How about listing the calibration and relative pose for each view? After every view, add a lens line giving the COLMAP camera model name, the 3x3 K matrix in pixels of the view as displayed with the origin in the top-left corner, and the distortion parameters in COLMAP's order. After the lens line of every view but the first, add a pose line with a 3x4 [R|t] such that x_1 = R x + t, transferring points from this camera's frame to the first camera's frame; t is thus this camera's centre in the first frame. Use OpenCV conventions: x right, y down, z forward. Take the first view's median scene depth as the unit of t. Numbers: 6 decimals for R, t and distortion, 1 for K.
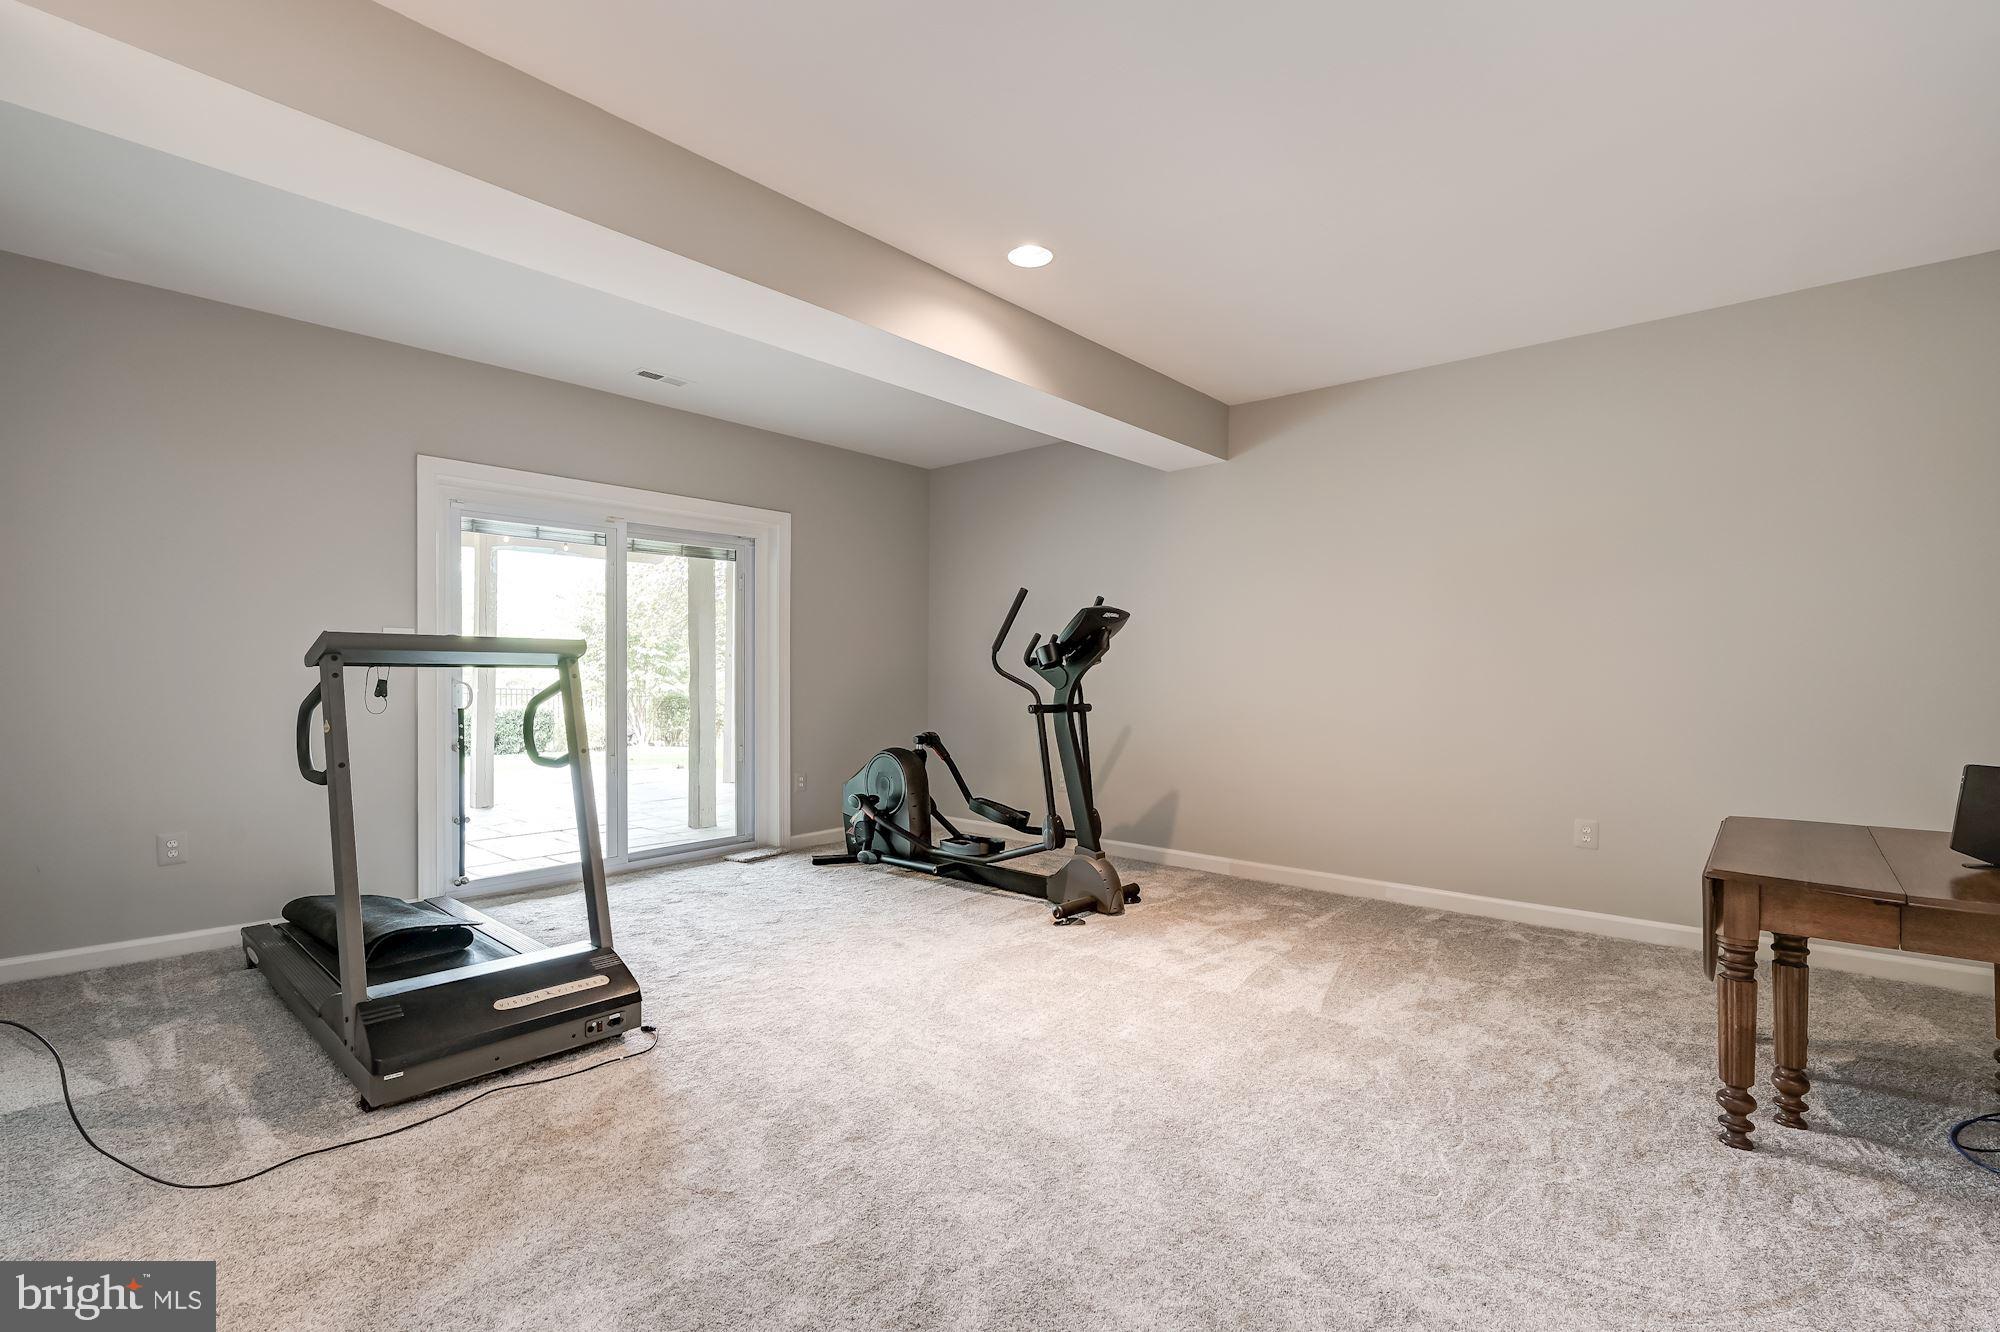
lens RADIAL K [[885.3, 0, 995.5], [0, 885.3, 666.3], [0, 0, 1]] dist [-0.002761, -0.000183]
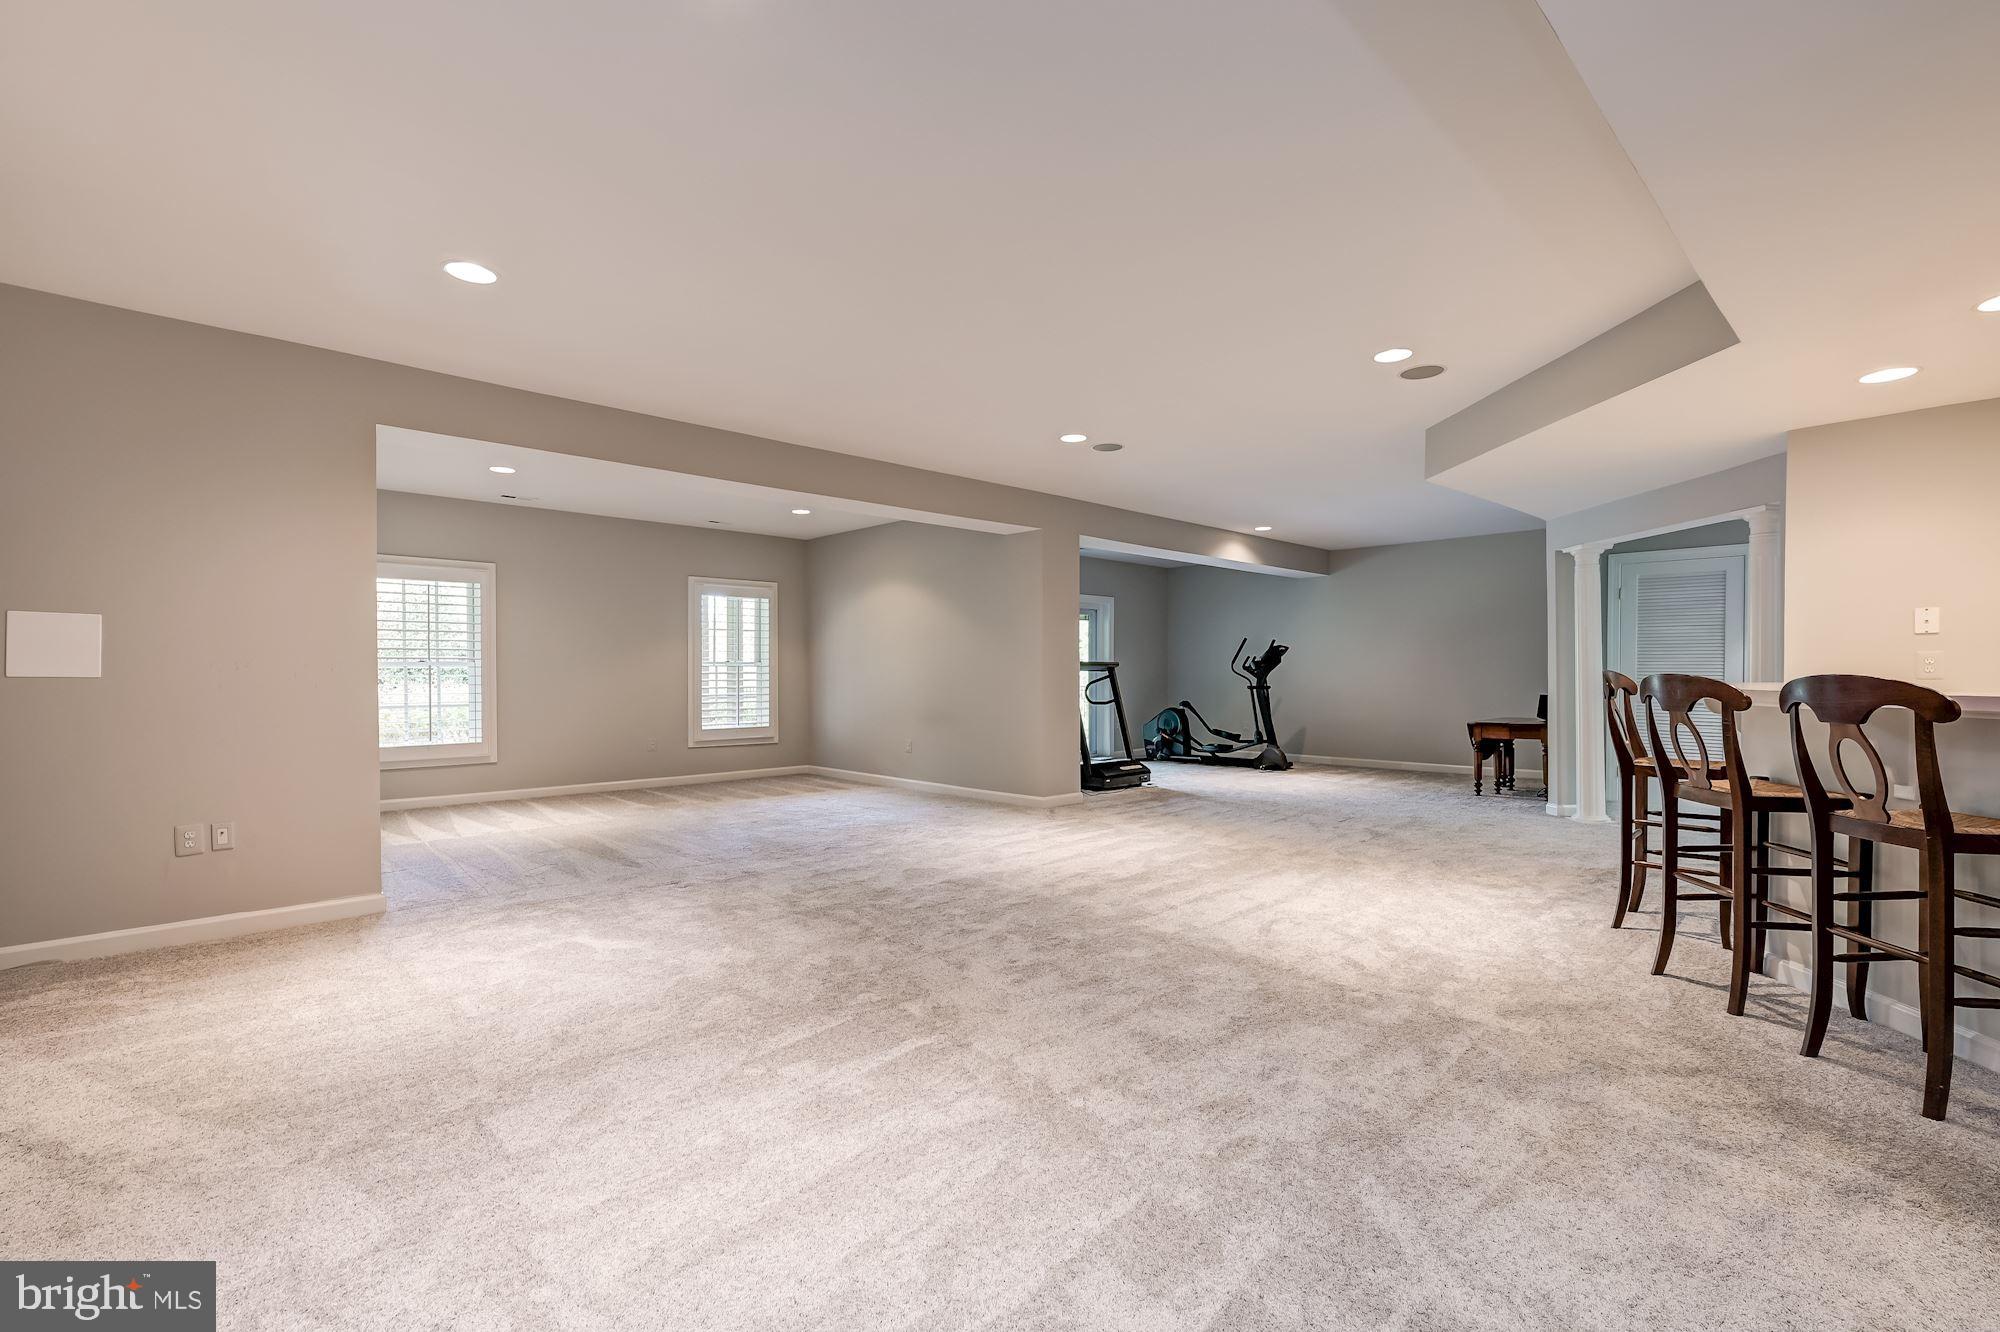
lens RADIAL K [[885.3, 0, 999.8], [0, 885.3, 673.0], [0, 0, 1]] dist [-0.002761, -0.000183]
pose [[0.997075, 0.000296, -0.076424, -0.415719], [-0.000167, 0.999999, 0.001698, 0.004013], [0.076424, -0.001681, 0.997074, -1.353774]]
